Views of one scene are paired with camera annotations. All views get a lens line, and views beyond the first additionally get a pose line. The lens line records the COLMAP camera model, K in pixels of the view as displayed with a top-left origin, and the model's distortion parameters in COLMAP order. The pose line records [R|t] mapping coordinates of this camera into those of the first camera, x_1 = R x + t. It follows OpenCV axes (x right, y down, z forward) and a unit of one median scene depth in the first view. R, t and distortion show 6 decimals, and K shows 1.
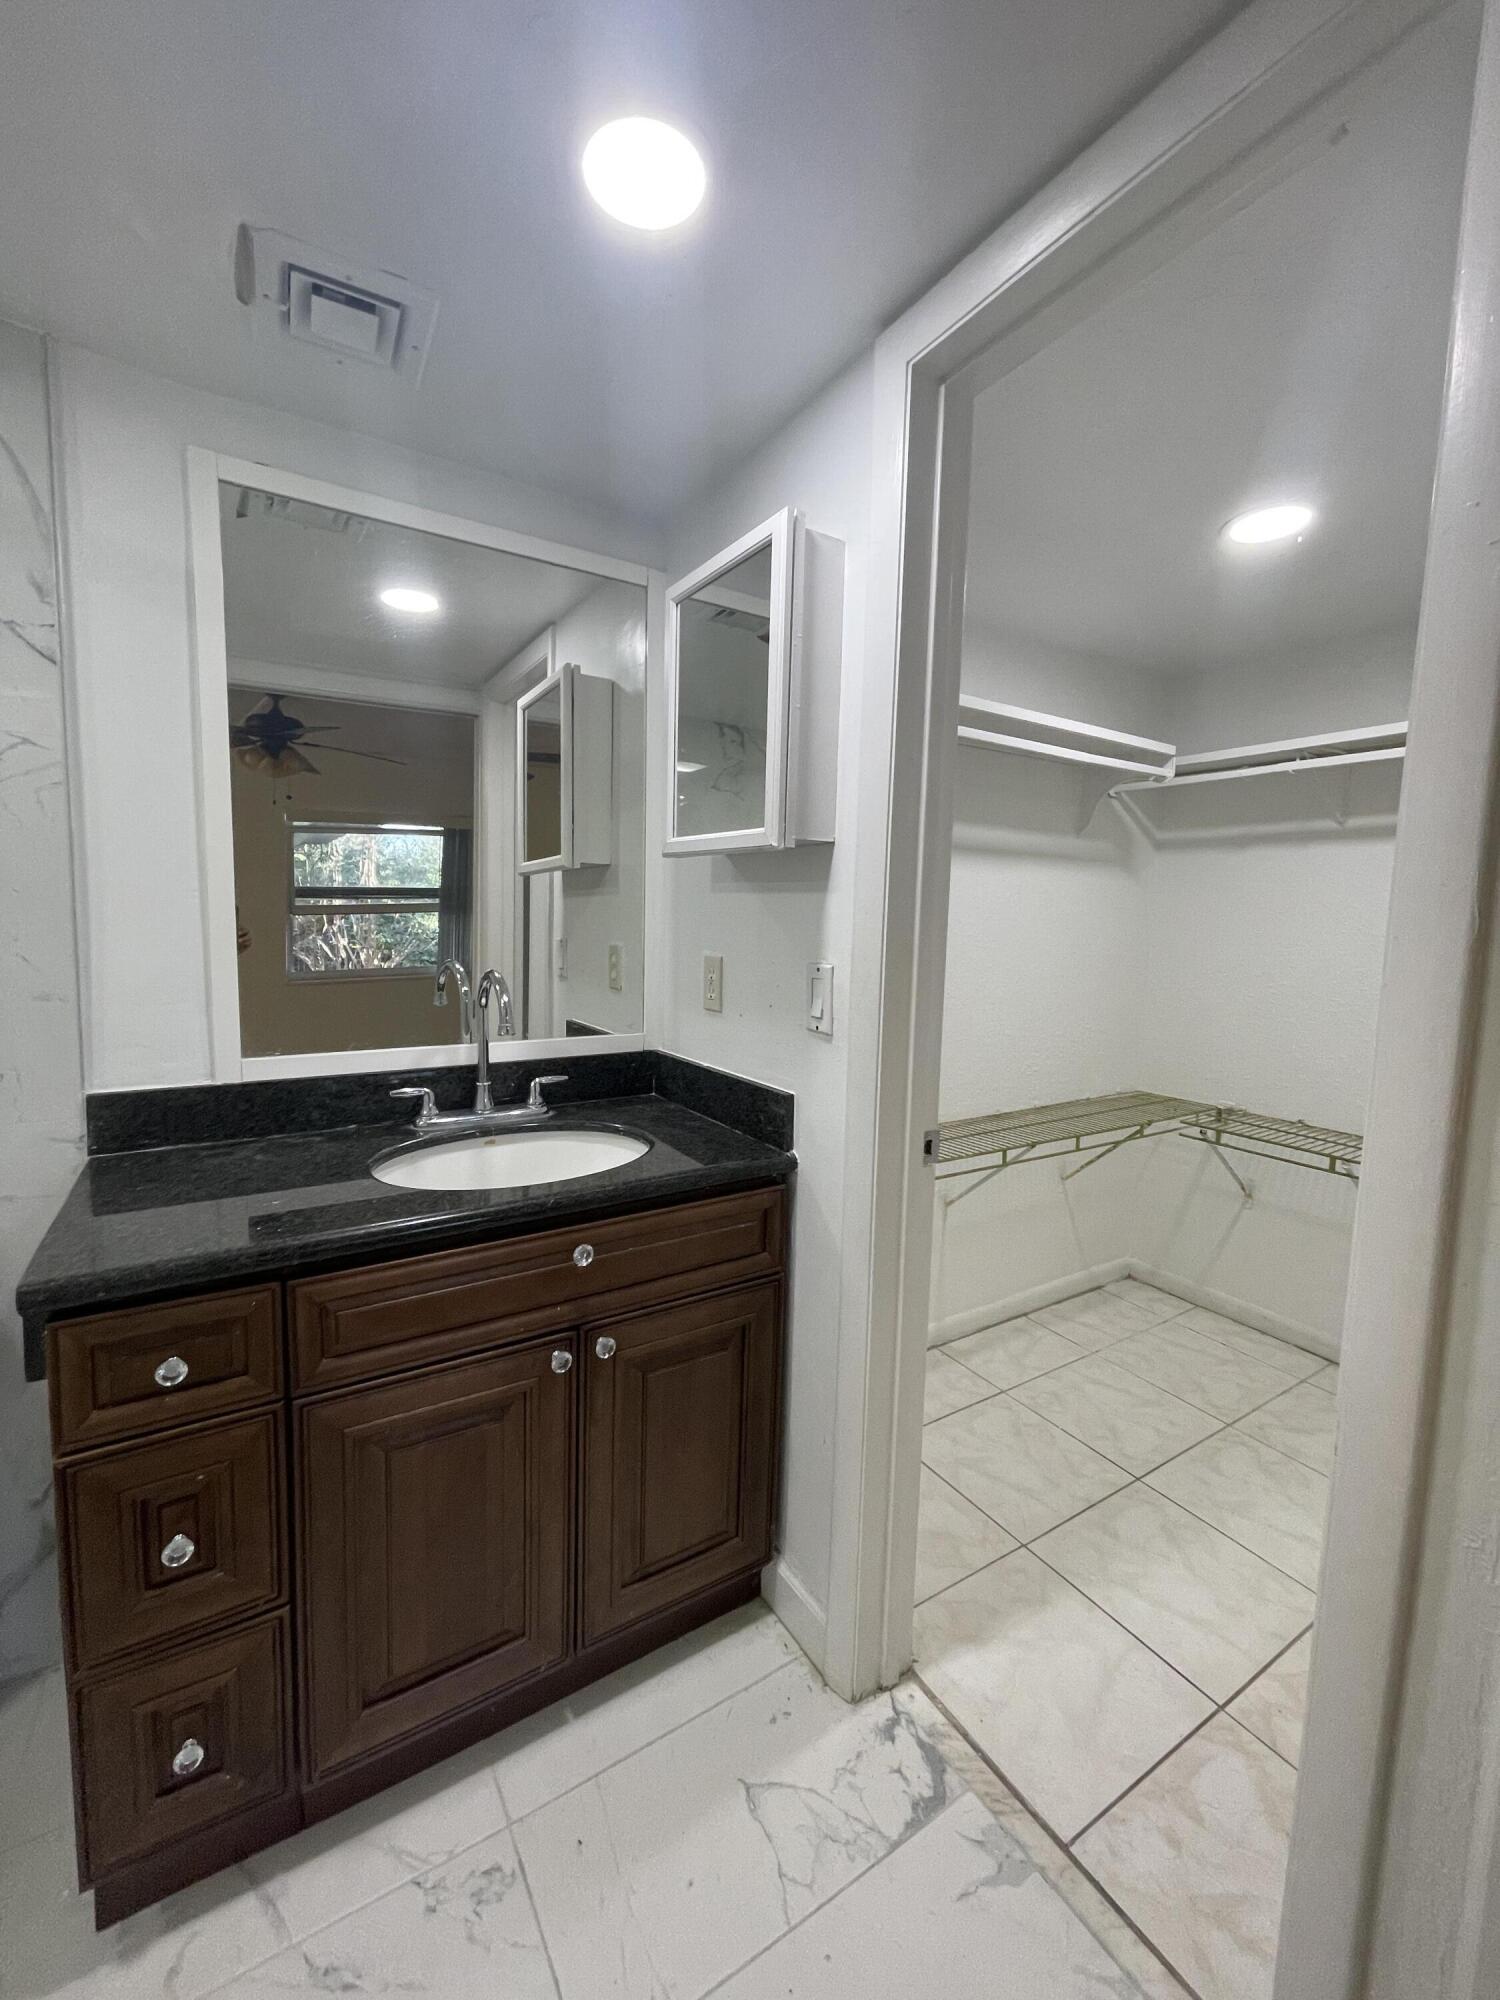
lens RADIAL K [[813.1, 0, 755.8], [0, 813.1, 994.0], [0, 0, 1]] dist [0.003052, 0.000111]
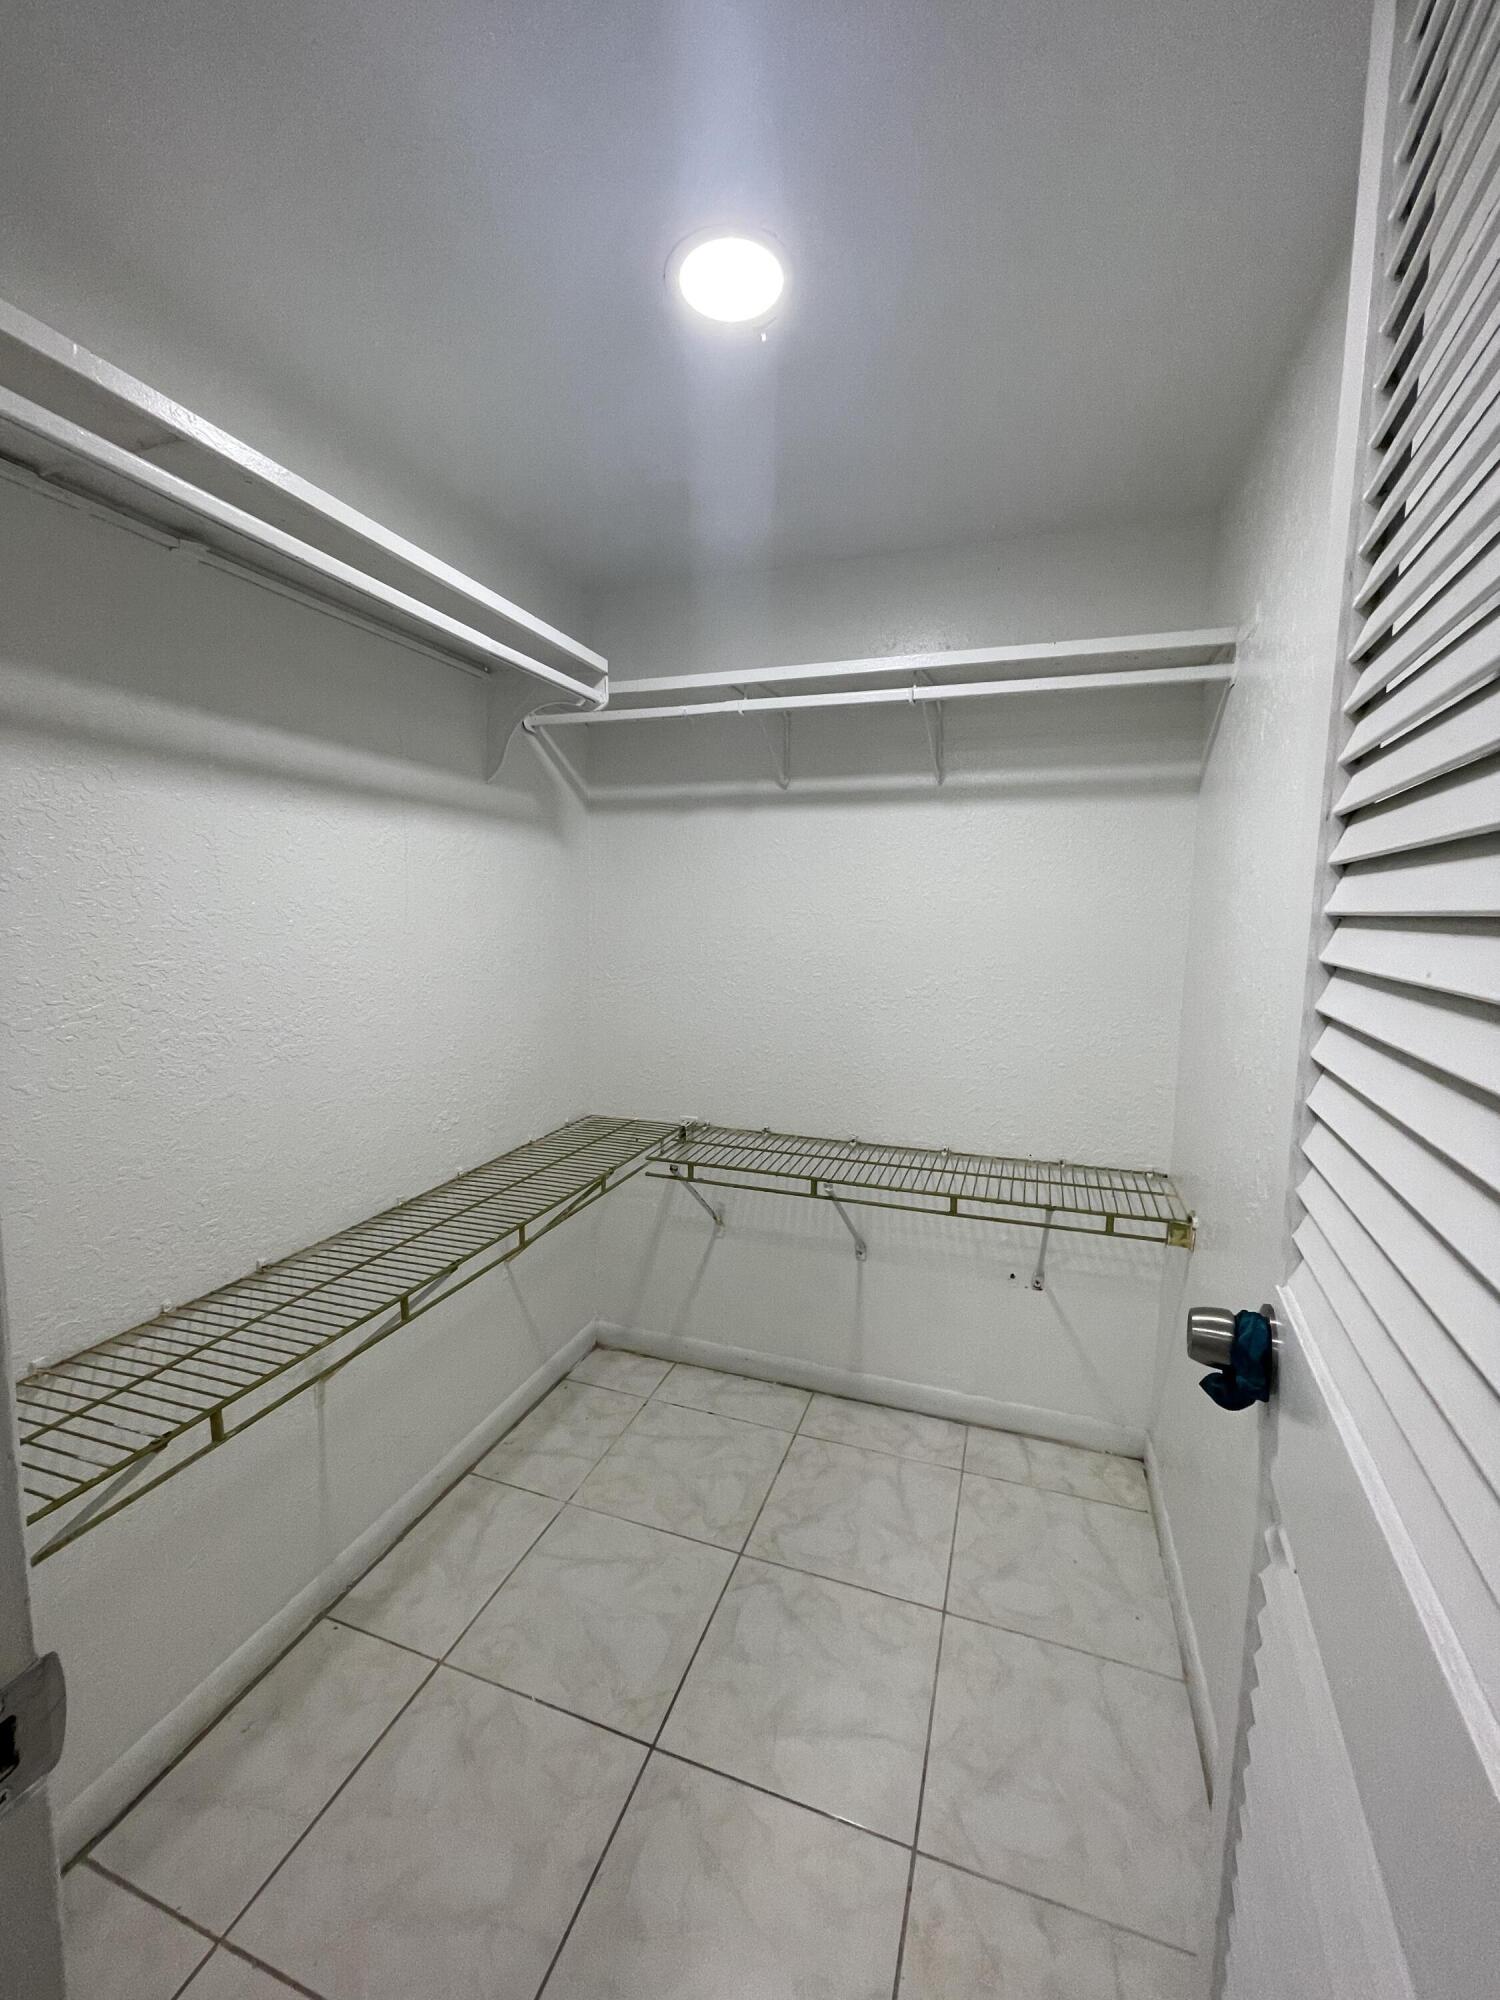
lens RADIAL K [[813.1, 0, 758.3], [0, 813.1, 989.3], [0, 0, 1]] dist [0.003052, 0.000111]
pose [[0.779645, -0.081021, 0.620959, 0.131630], [0.070183, 0.996653, 0.041923, -0.030102], [-0.622277, 0.010896, 0.782721, 0.315171]]
